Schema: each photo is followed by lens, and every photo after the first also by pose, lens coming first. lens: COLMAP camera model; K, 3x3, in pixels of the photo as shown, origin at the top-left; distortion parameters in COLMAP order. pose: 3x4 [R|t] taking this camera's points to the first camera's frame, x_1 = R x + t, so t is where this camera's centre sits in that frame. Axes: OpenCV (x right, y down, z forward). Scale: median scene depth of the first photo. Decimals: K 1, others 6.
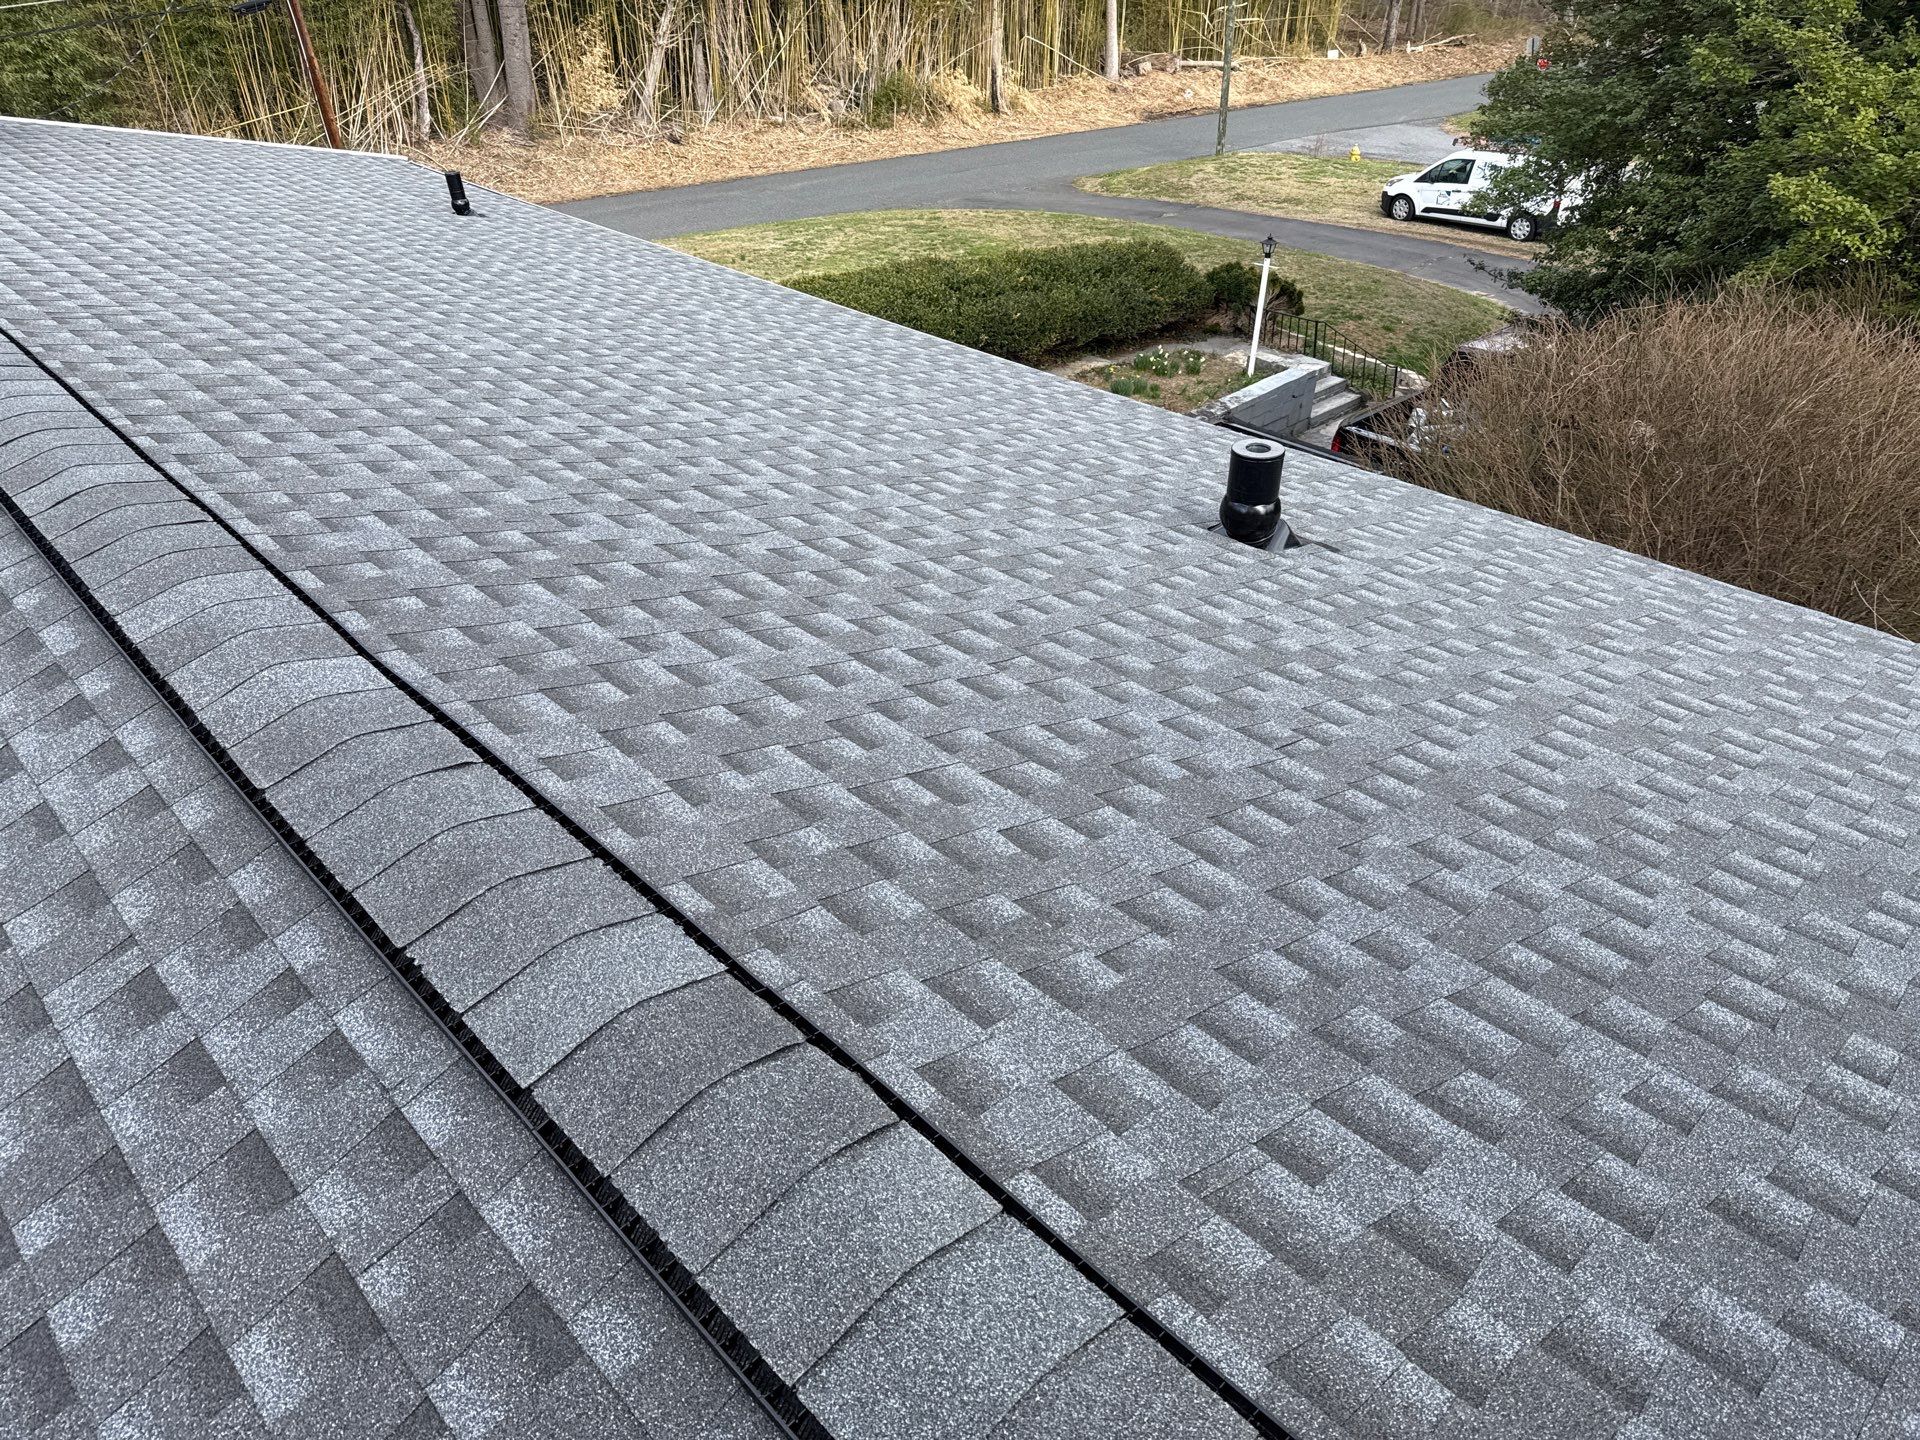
lens RADIAL K [[1340.9, 0, 953.7], [0, 1340.9, 713.7], [0, 0, 1]] dist [0.088182, -0.122453]
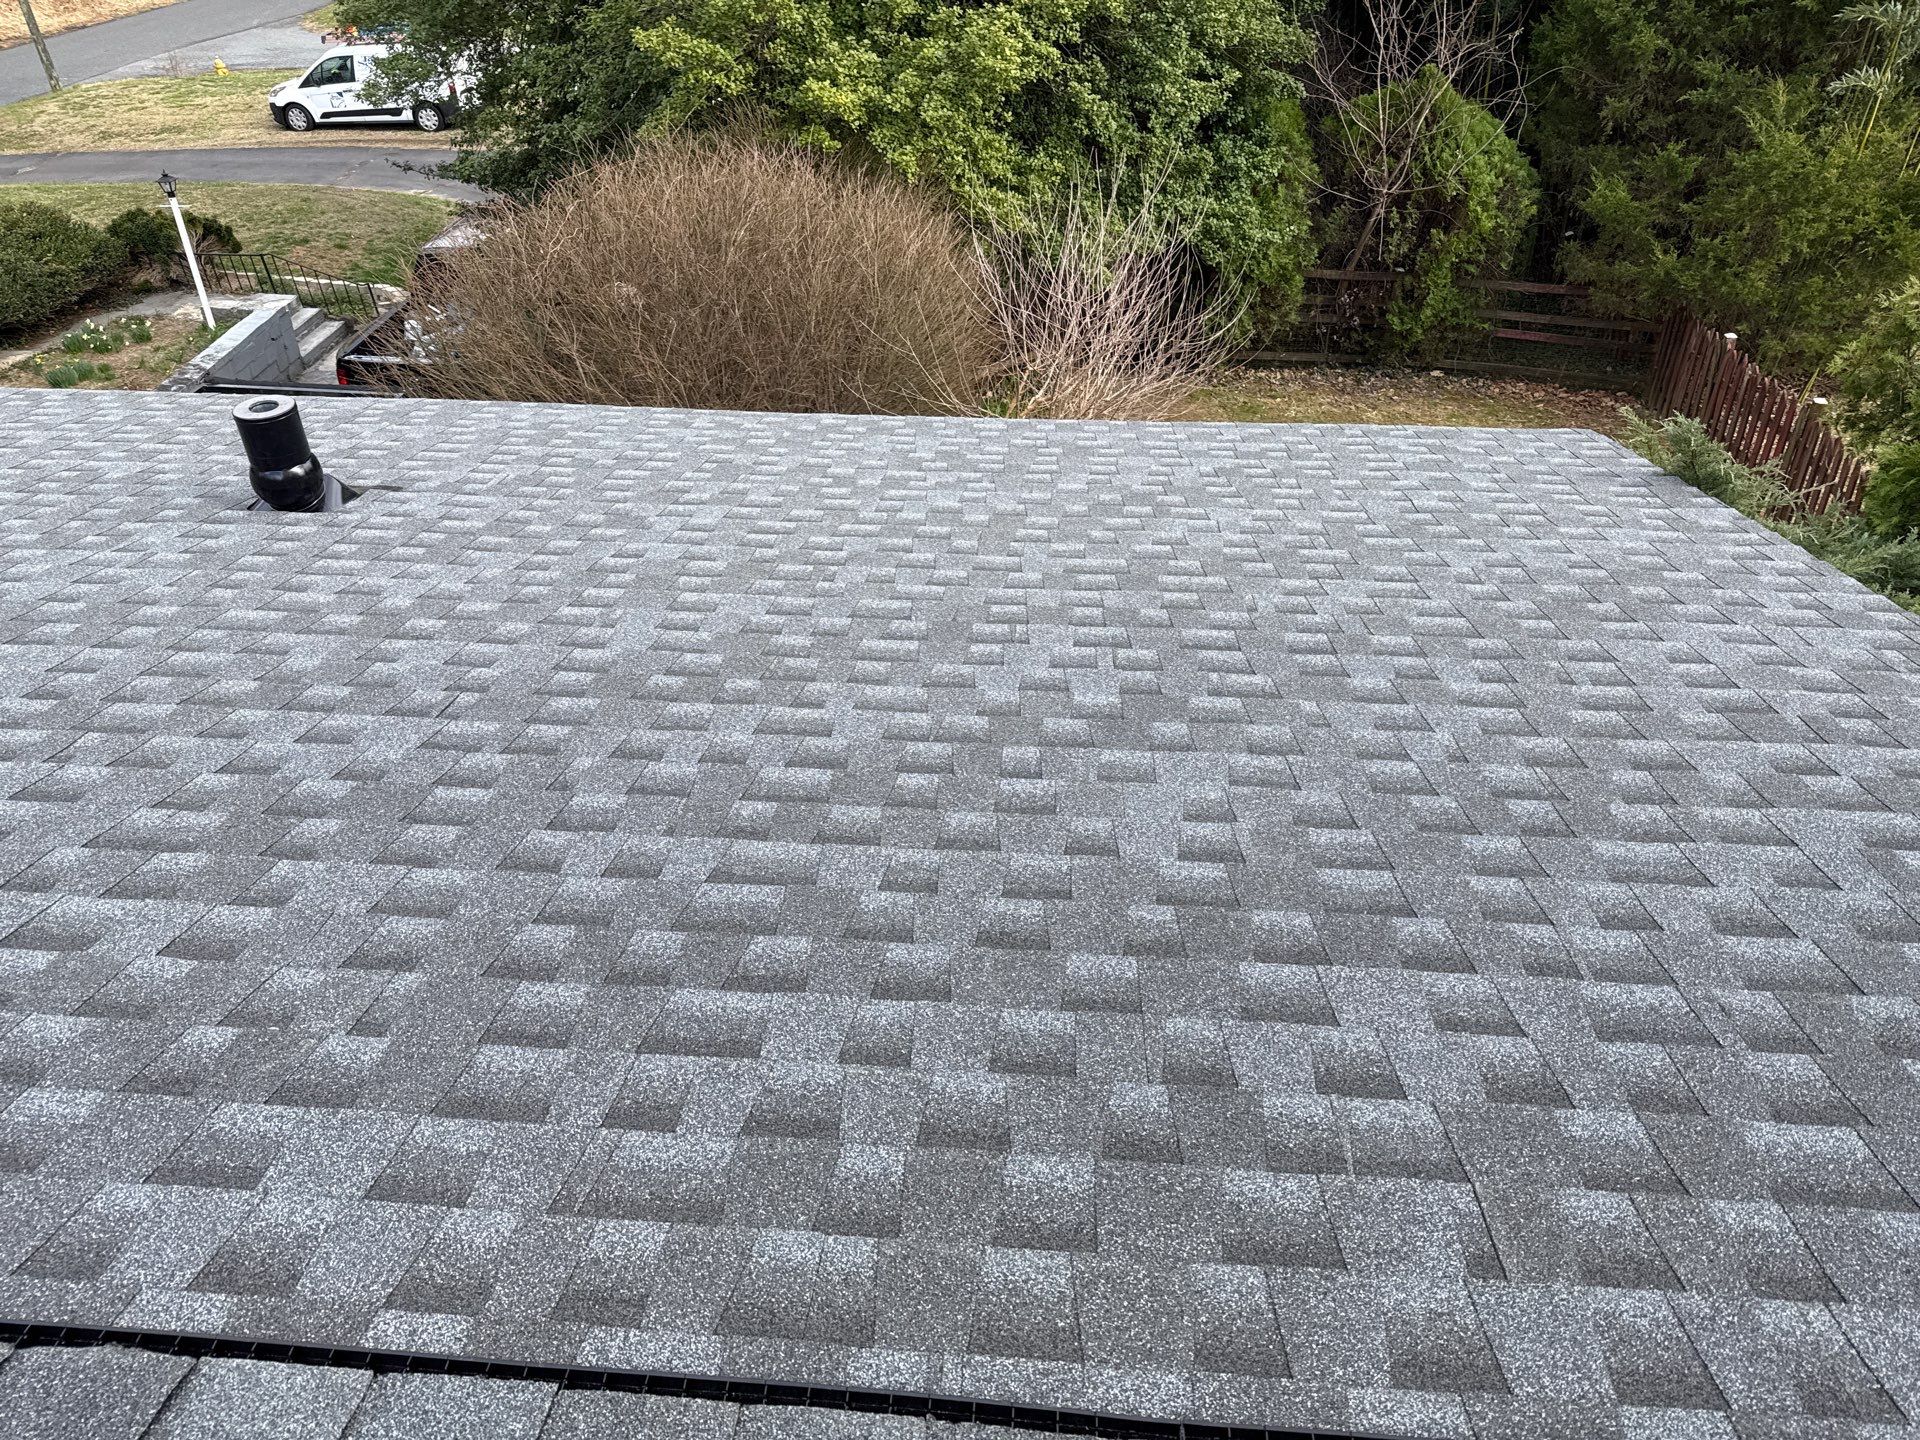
lens RADIAL K [[1333.8, 0, 937.7], [0, 1333.8, 716.6], [0, 0, 1]] dist [0.047617, -0.052689]
pose [[0.747496, -0.398572, 0.531404, 0.002620], [0.360197, 0.915368, 0.179889, -0.004771], [-0.558129, 0.056943, 0.827798, 0.015811]]
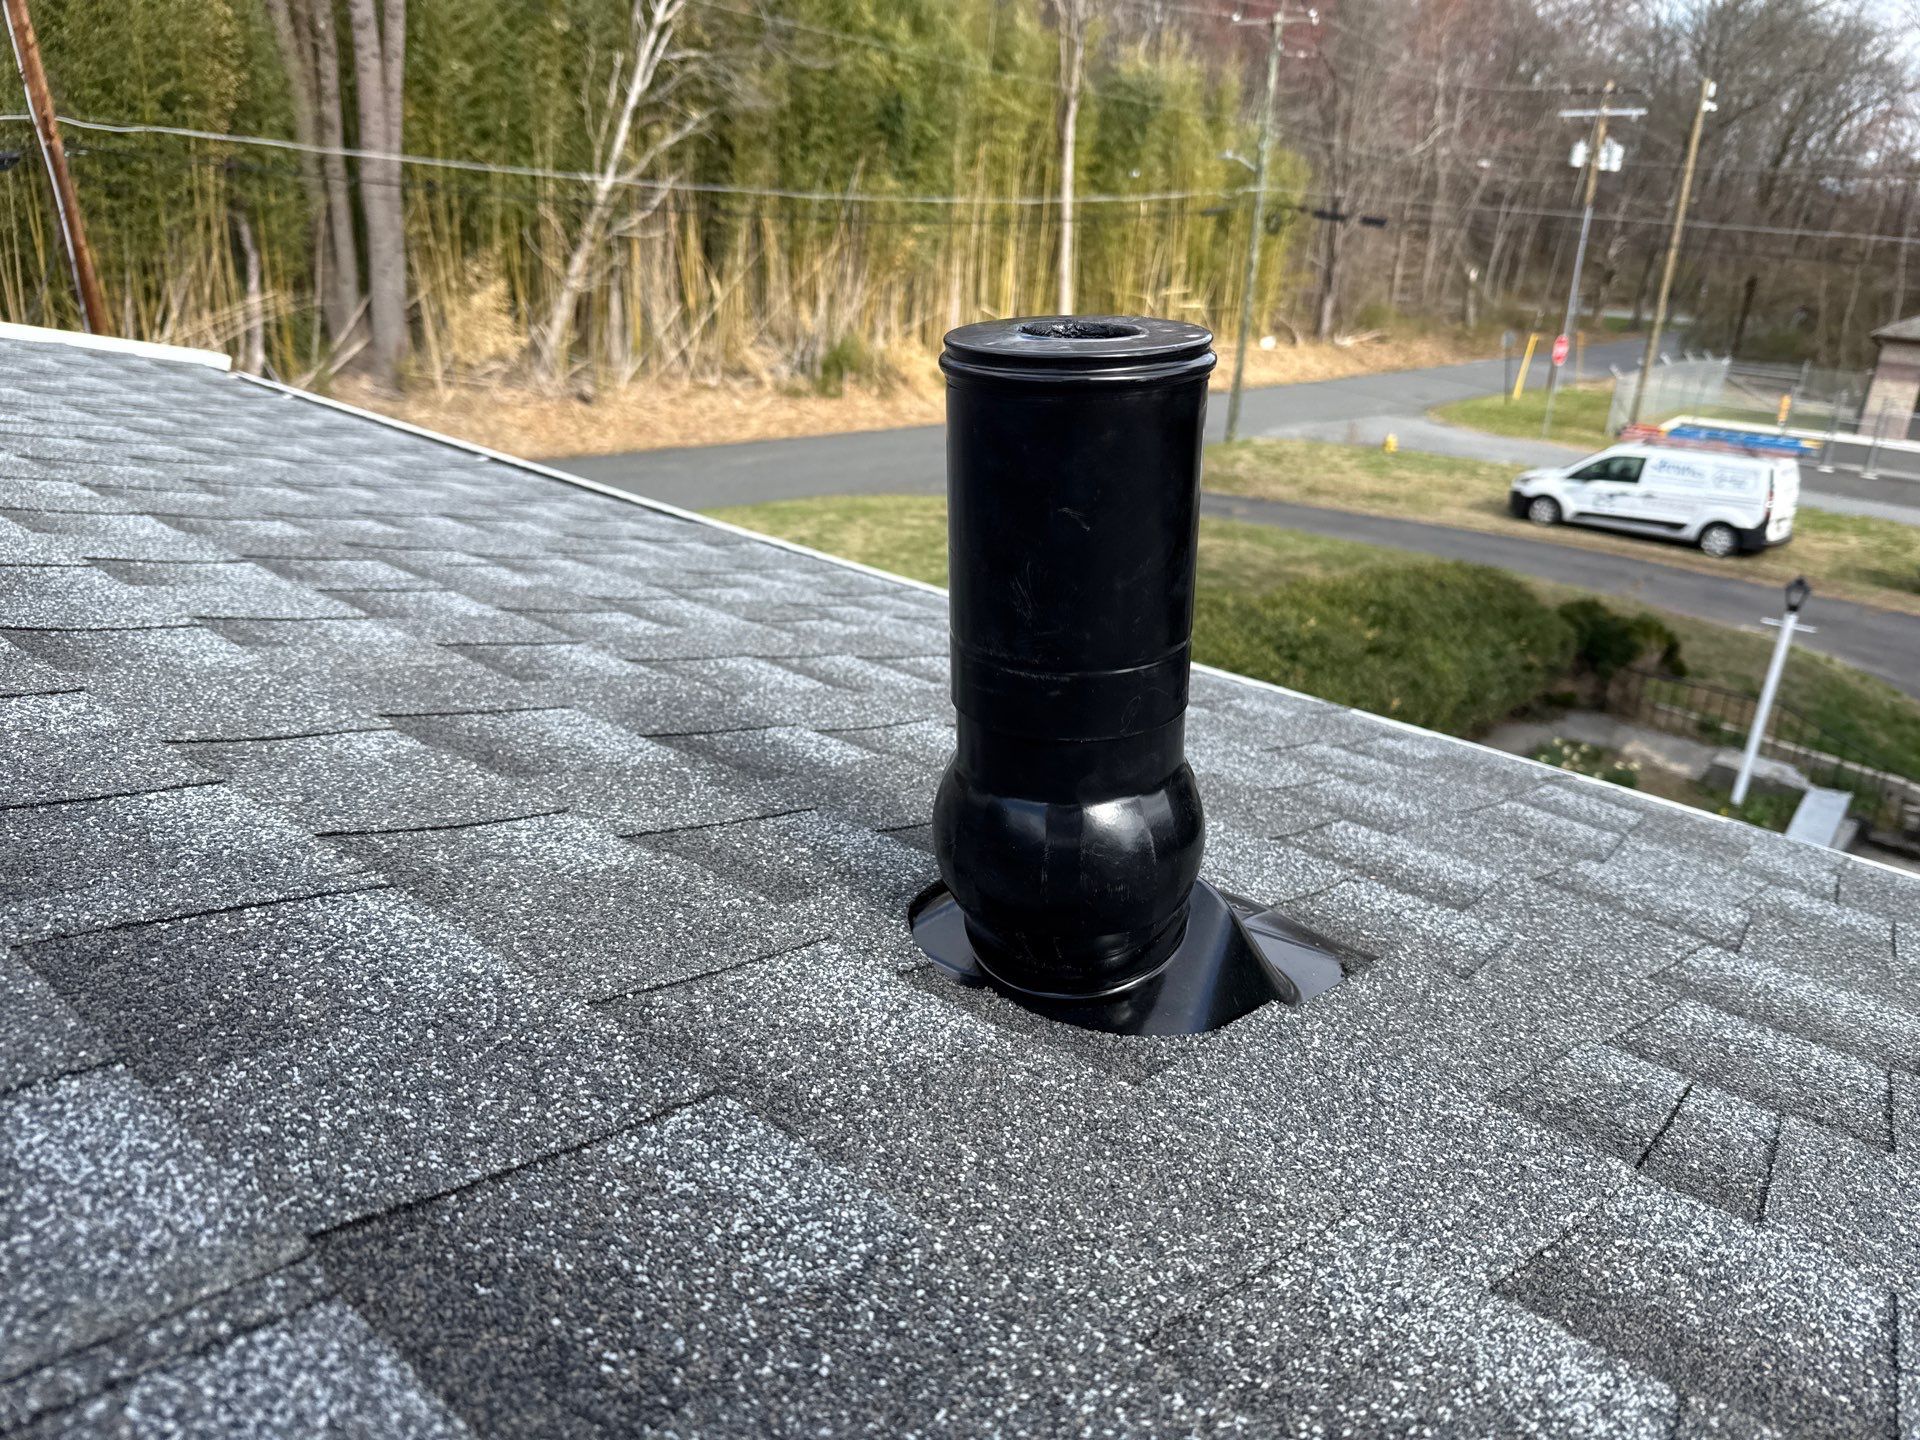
lens RADIAL K [[1355.9, 0, 956.9], [0, 1355.9, 741.0], [0, 0, 1]] dist [-0.003000, -0.004594]
pose [[0.990871, 0.009388, 0.134489, -0.178878], [0.013318, 0.985877, -0.166943, -0.169838], [-0.134156, 0.167210, 0.976751, 0.437437]]
